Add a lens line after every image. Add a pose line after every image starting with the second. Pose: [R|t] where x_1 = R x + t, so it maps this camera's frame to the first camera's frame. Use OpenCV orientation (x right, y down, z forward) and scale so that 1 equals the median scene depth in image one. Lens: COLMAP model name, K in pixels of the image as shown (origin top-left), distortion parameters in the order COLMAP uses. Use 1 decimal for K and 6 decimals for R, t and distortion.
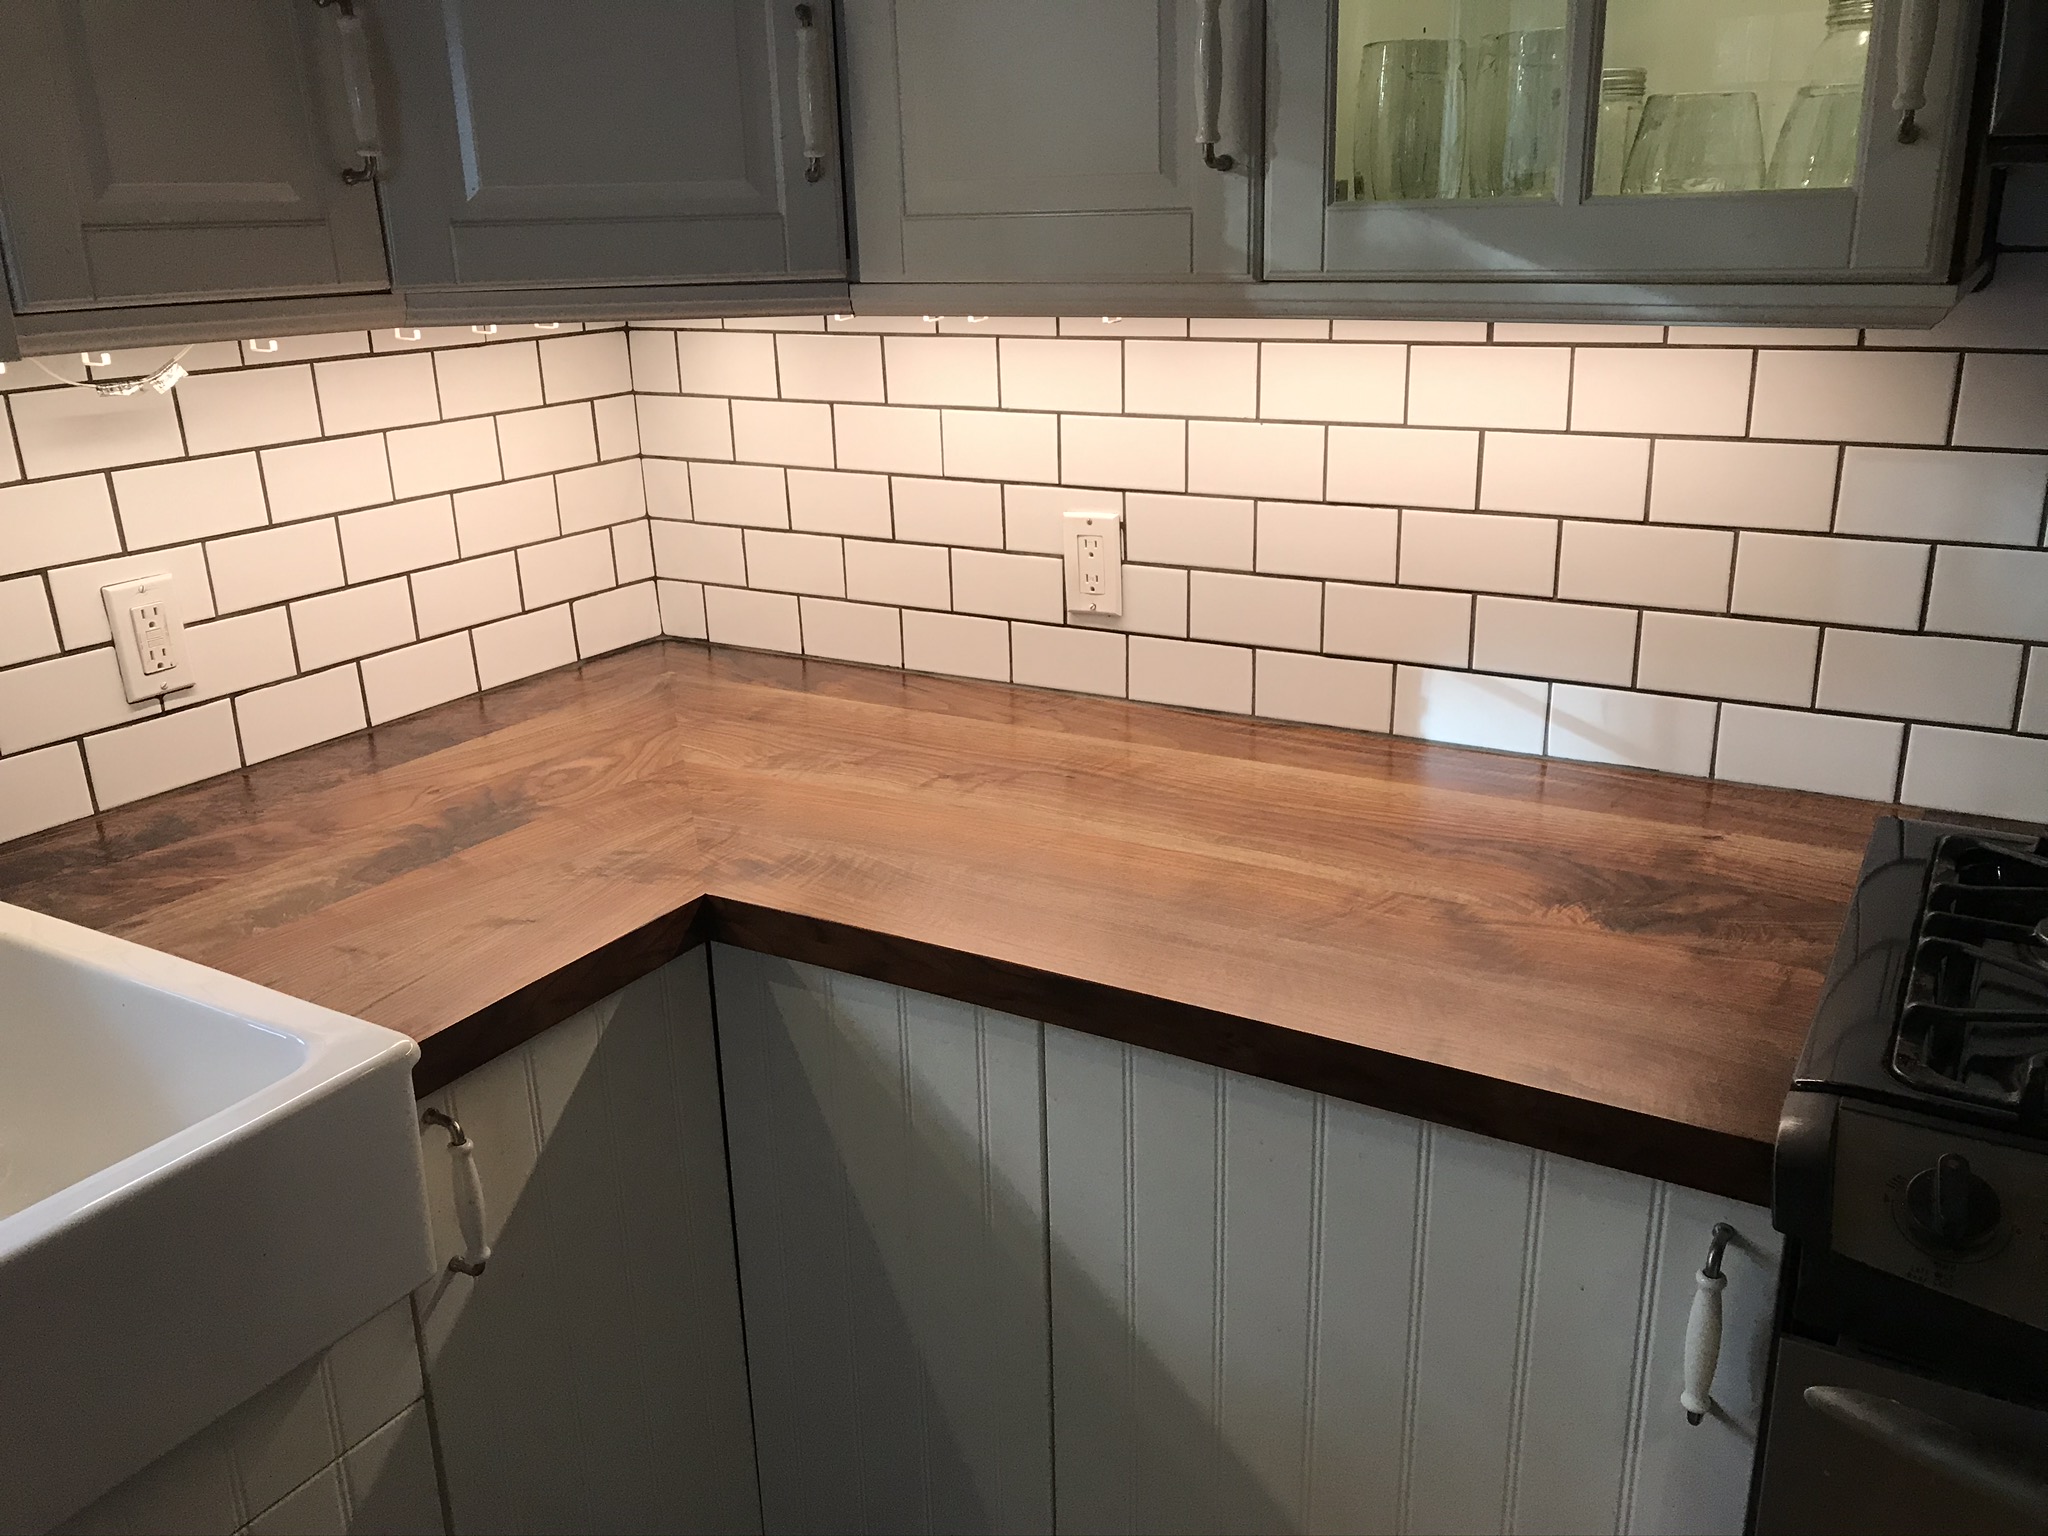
lens RADIAL K [[1671.3, 0, 1032.2], [0, 1671.3, 775.1], [0, 0, 1]] dist [0.049278, -0.050543]
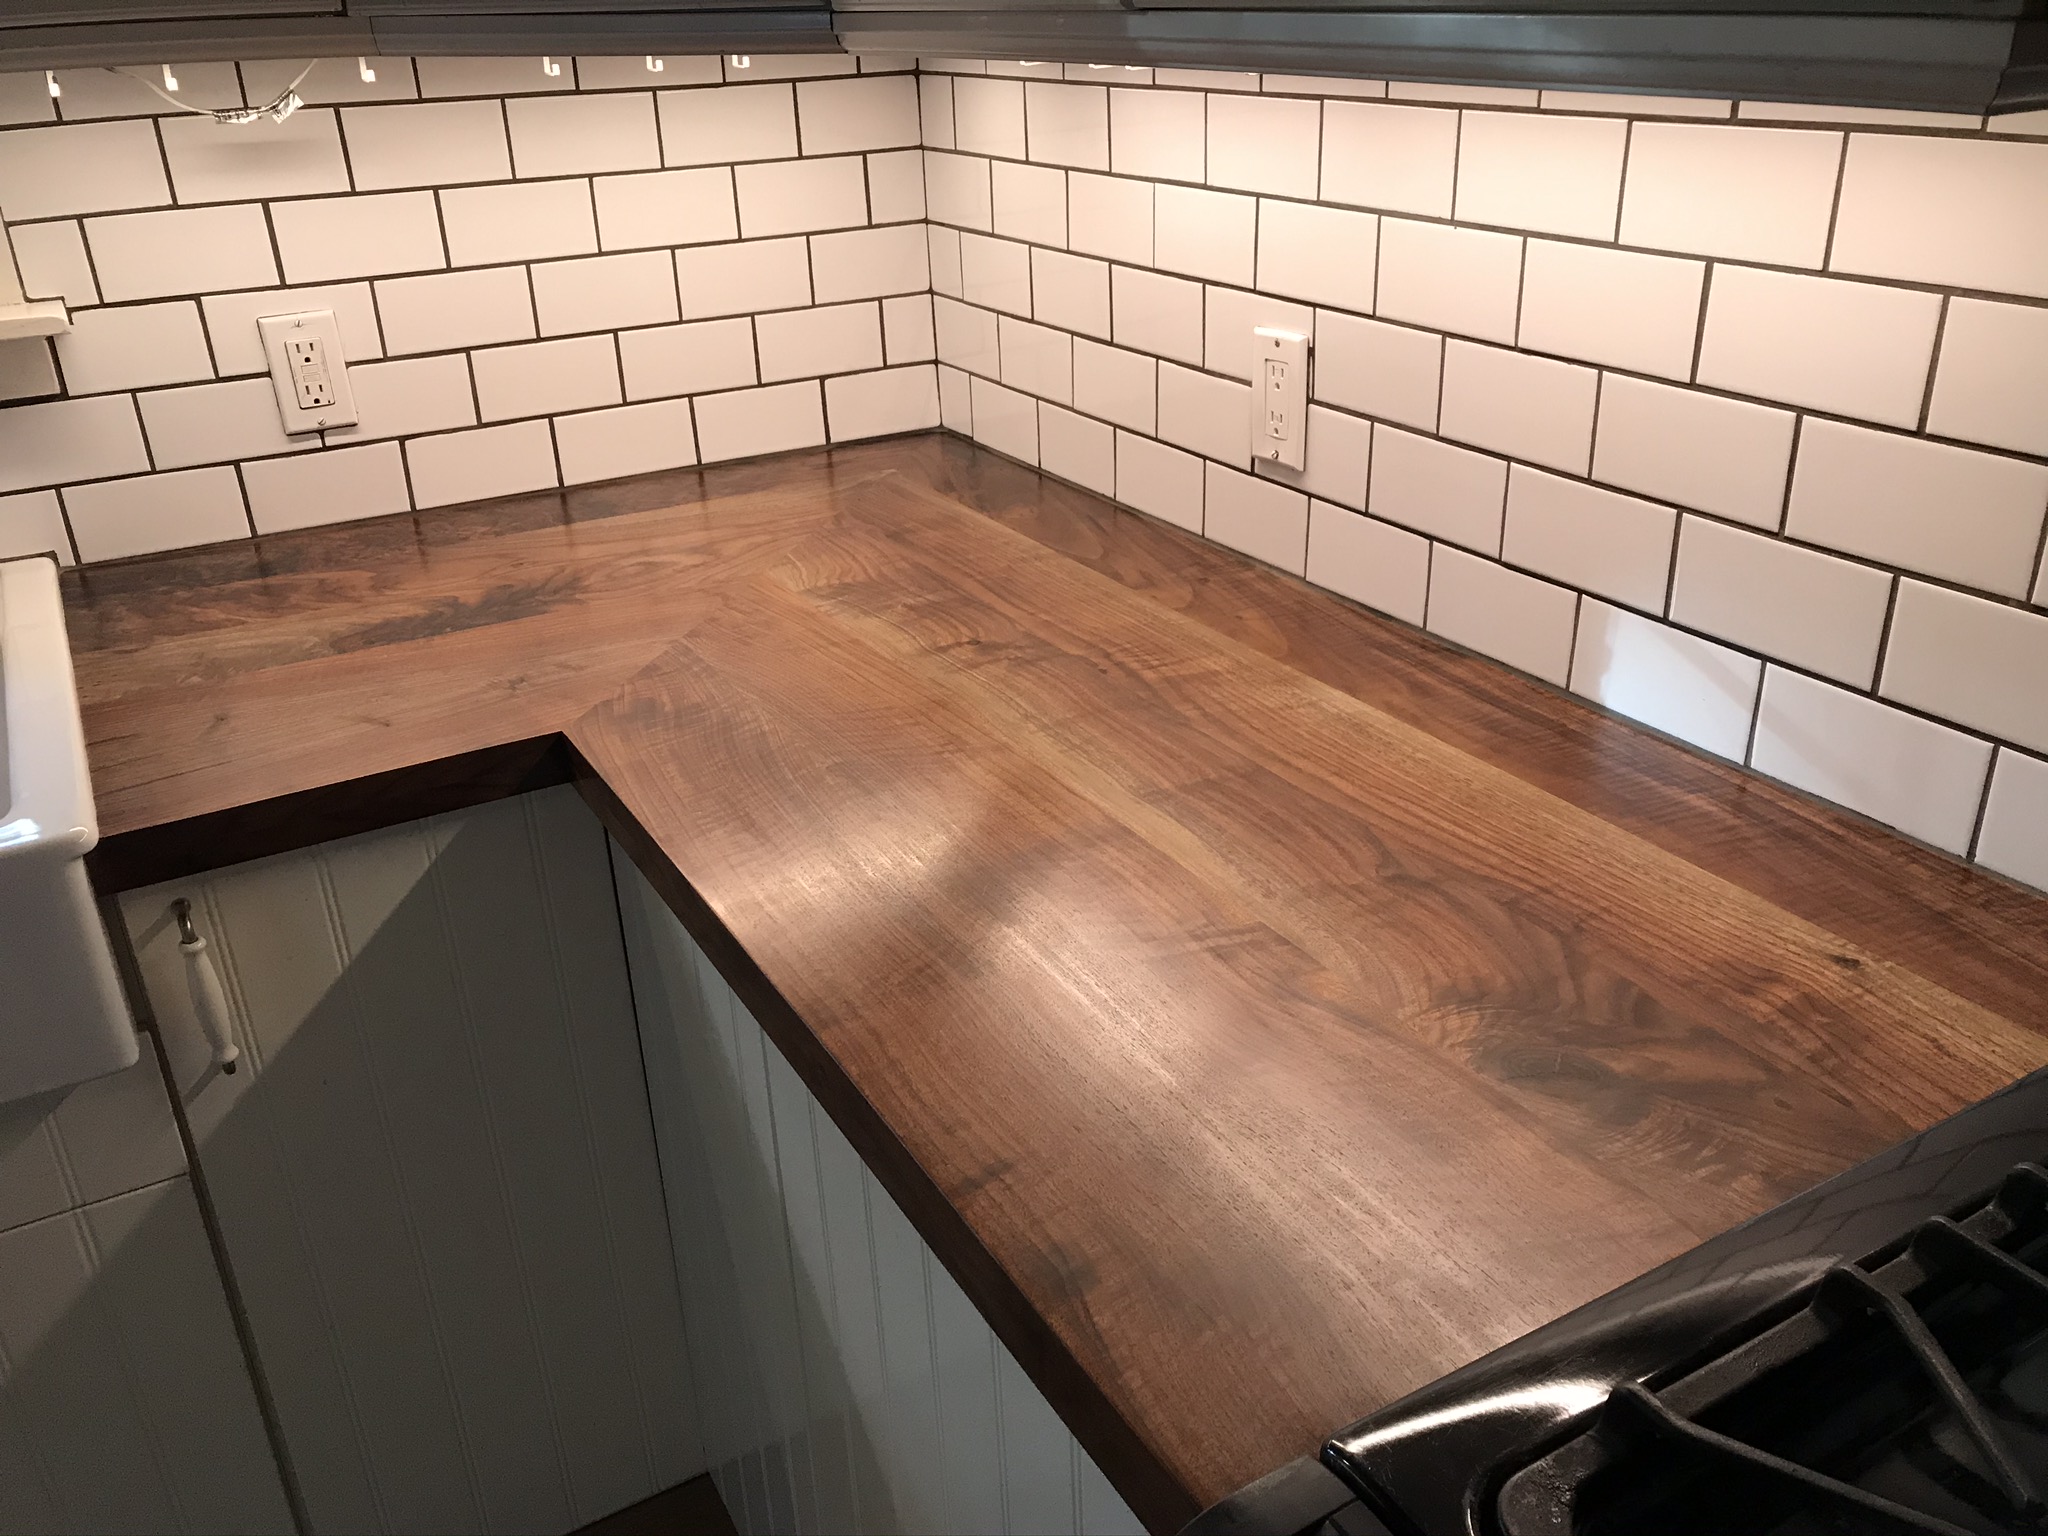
lens RADIAL K [[1671.3, 0, 1028.9], [0, 1671.3, 765.9], [0, 0, 1]] dist [0.049278, -0.050543]
pose [[0.872214, 0.206806, -0.443254, 0.352342], [-0.149403, 0.975553, 0.161168, -0.076975], [0.465748, -0.074350, 0.881789, 0.278372]]
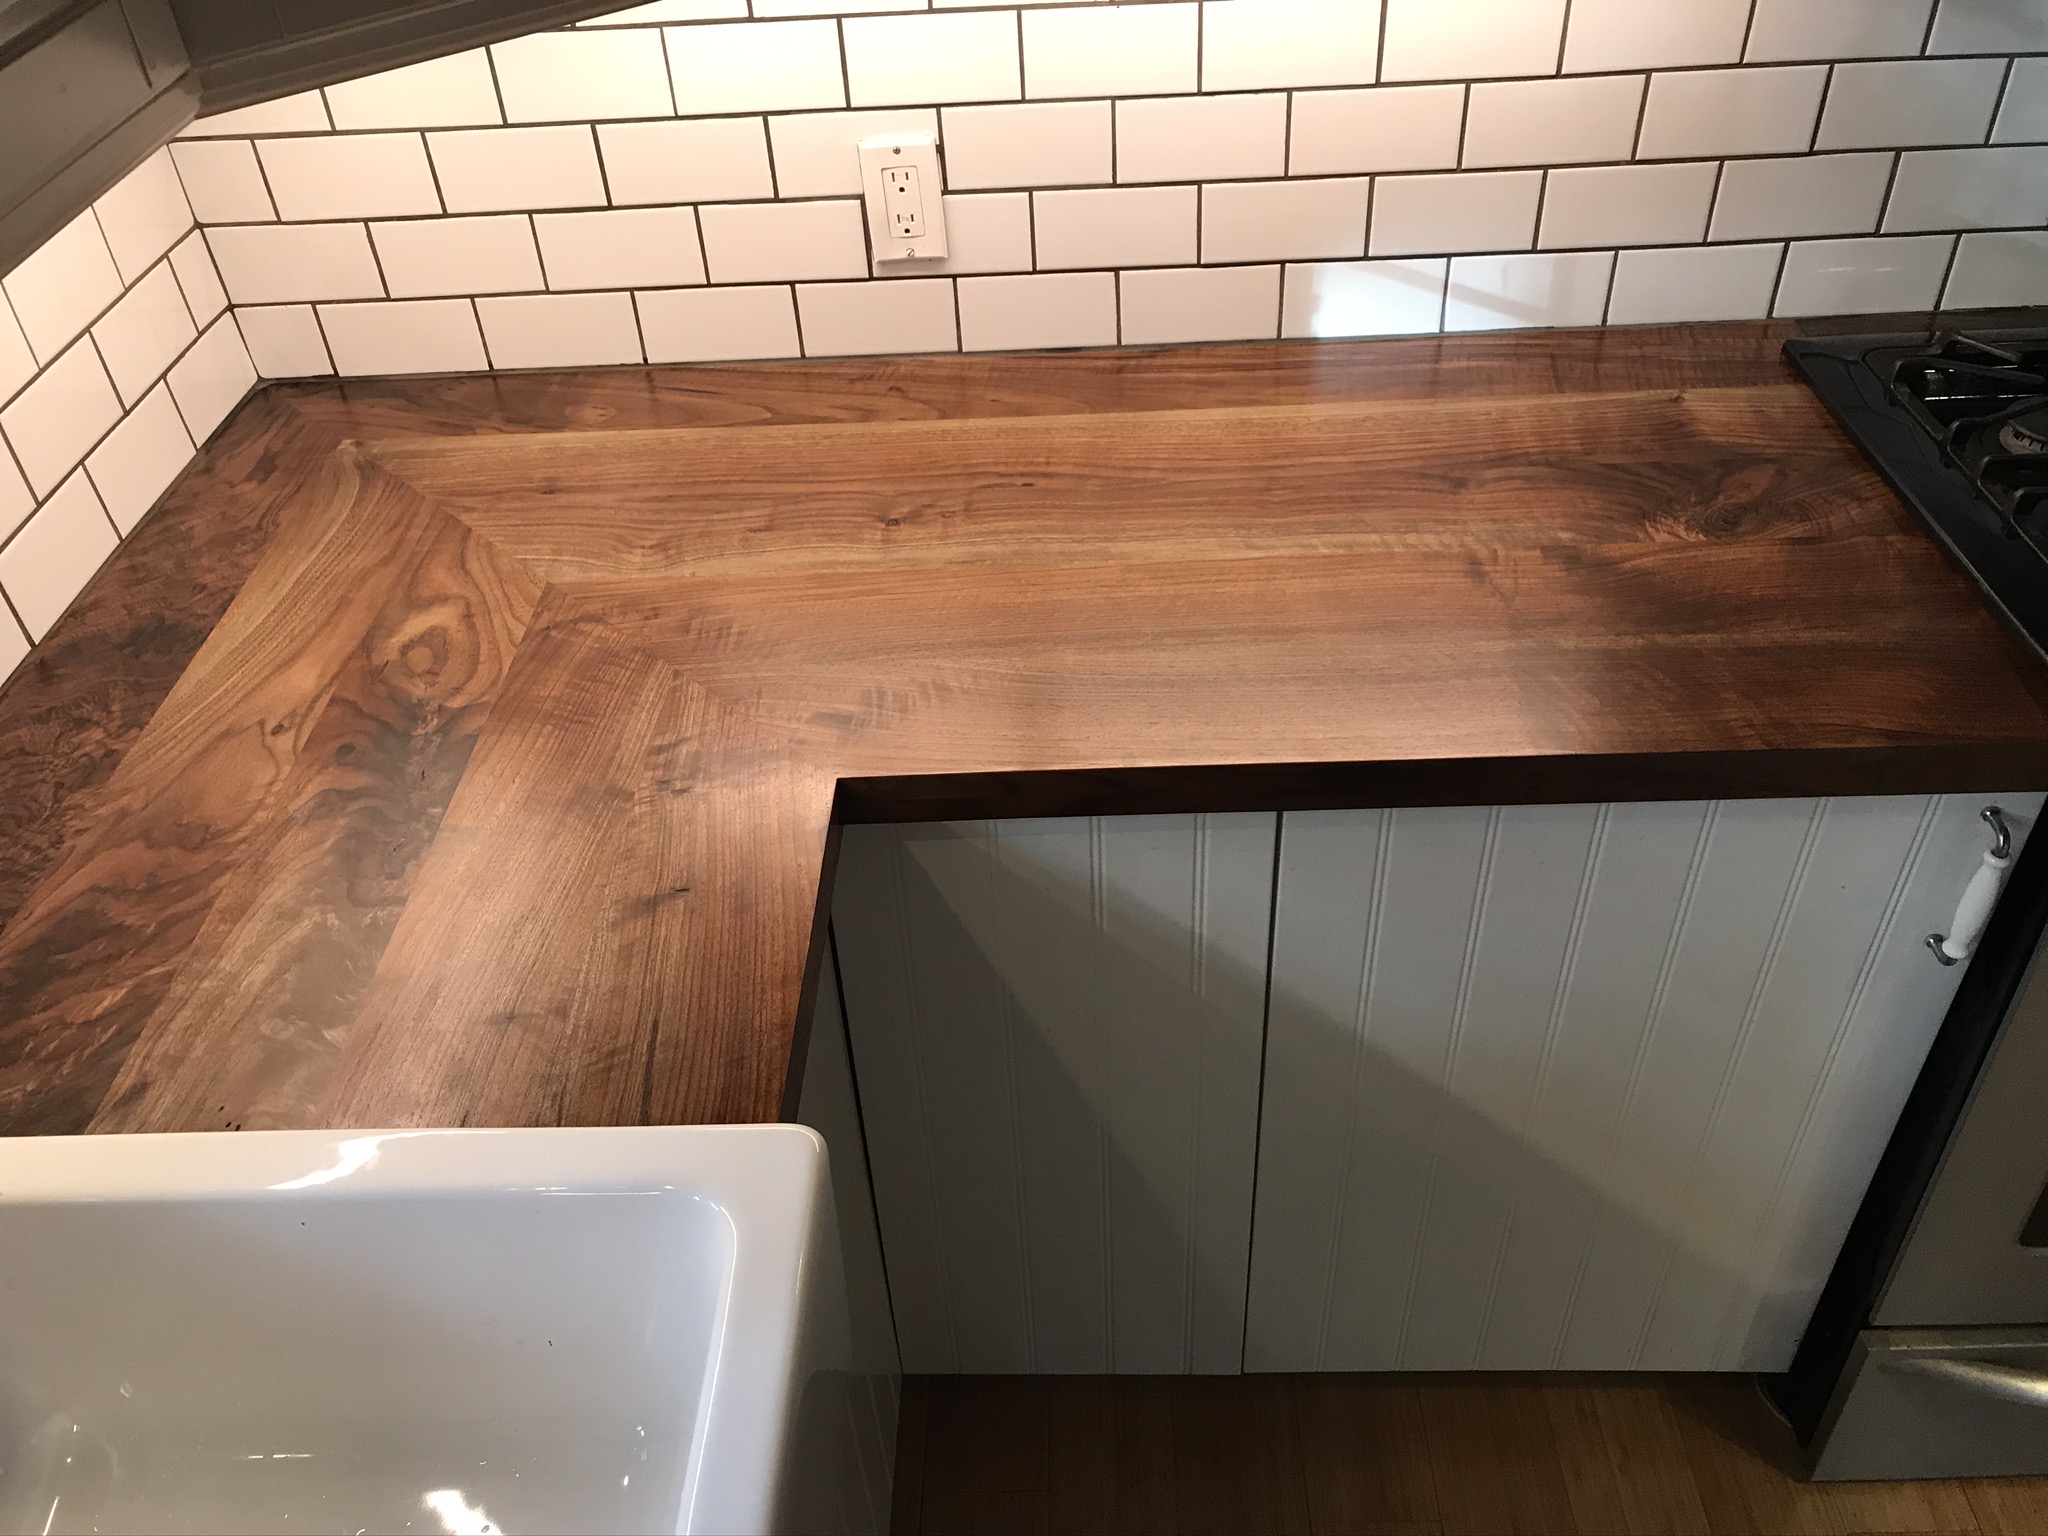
lens RADIAL K [[1671.3, 0, 1039.8], [0, 1671.3, 768.5], [0, 0, 1]] dist [0.049278, -0.050543]
pose [[0.862914, -0.330416, 0.382367, -0.356079], [0.185534, 0.910939, 0.368466, -0.184508], [-0.470060, -0.247012, 0.847366, 0.215344]]
